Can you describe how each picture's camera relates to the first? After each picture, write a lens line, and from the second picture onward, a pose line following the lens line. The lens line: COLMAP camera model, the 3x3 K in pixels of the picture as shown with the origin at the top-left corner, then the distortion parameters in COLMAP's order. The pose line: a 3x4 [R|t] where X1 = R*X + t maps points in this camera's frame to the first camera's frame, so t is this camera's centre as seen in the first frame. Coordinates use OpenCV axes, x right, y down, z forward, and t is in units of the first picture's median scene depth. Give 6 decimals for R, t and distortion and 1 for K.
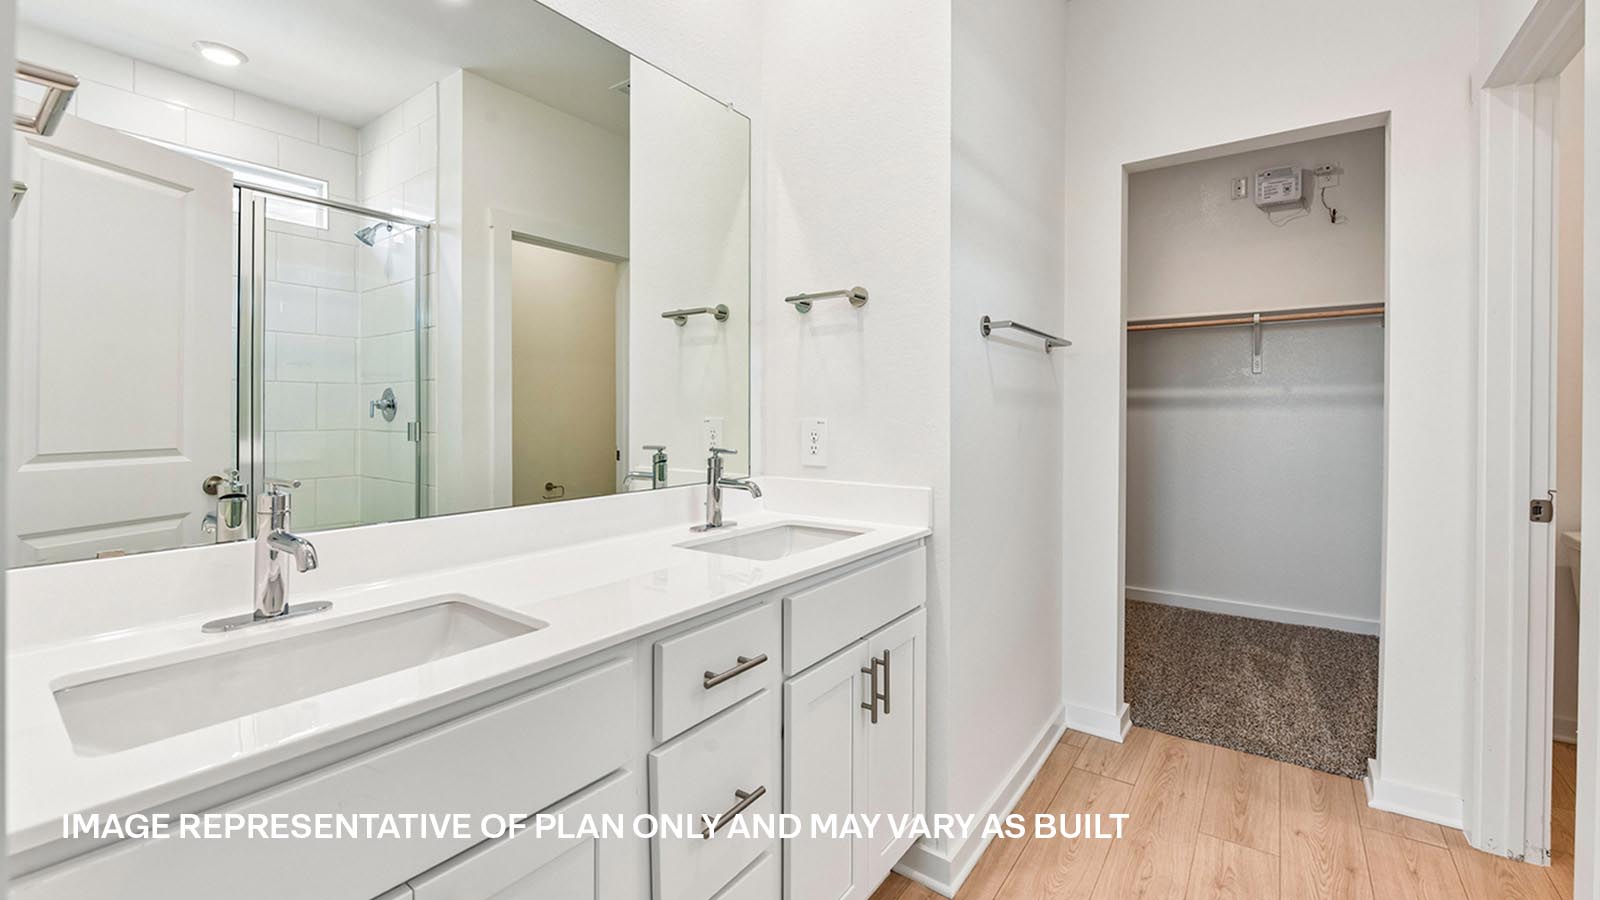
lens RADIAL K [[632.7, 0, 818.3], [0, 632.7, 402.2], [0, 0, 1]] dist [-0.014424, -0.002747]
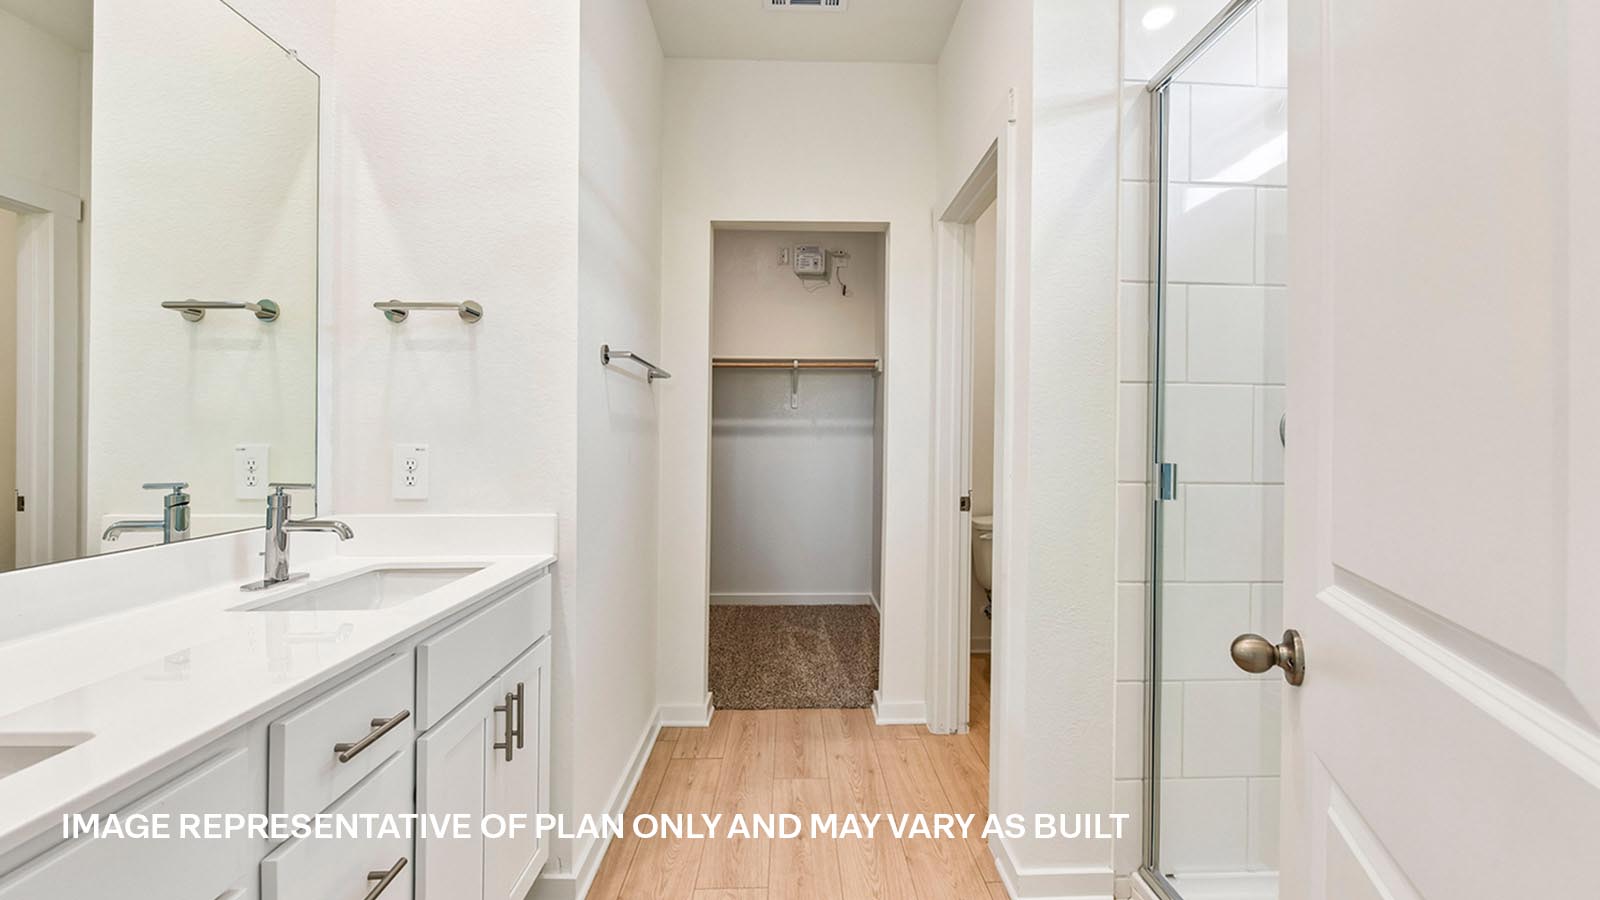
lens RADIAL K [[632.7, 0, 789.4], [0, 632.7, 440.1], [0, 0, 1]] dist [-0.014424, -0.002747]
pose [[0.807248, 0.002446, 0.590207, -0.094627], [-0.012838, 0.999828, 0.013416, 0.000559], [-0.590073, -0.018407, 0.807140, -0.012612]]
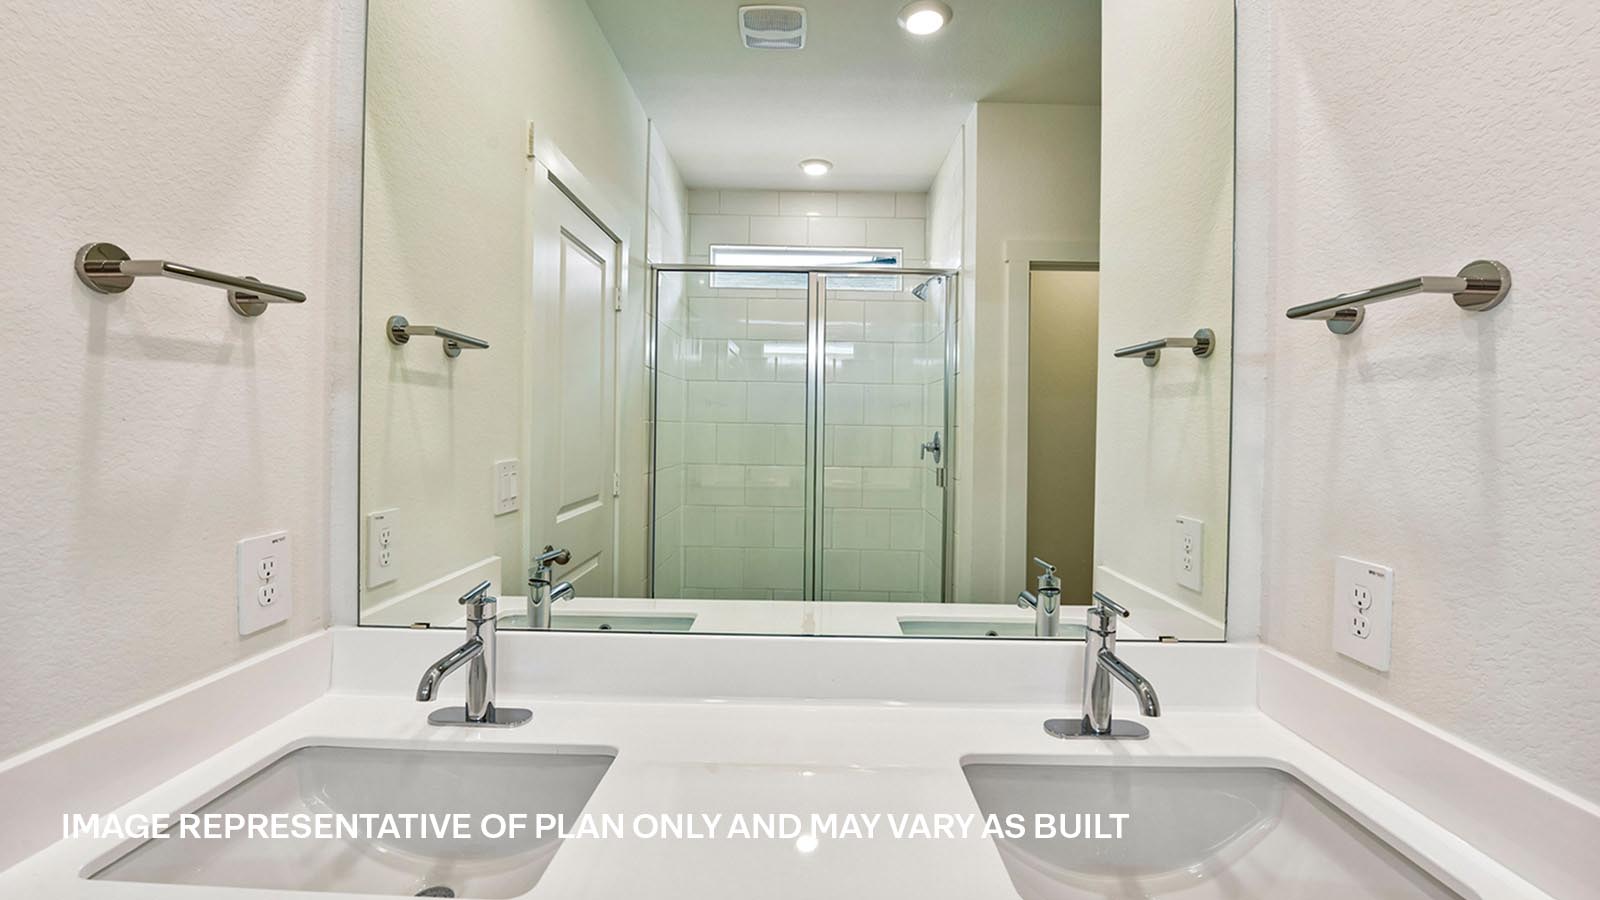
lens RADIAL K [[632.7, 0, 818.2], [0, 632.7, 427.2], [0, 0, 1]] dist [-0.014424, -0.002747]
pose [[0.573733, 0.012533, -0.818946, 0.134707], [-0.004832, 0.999917, 0.011918, -0.073725], [0.819028, -0.002880, 0.573746, 0.395208]]
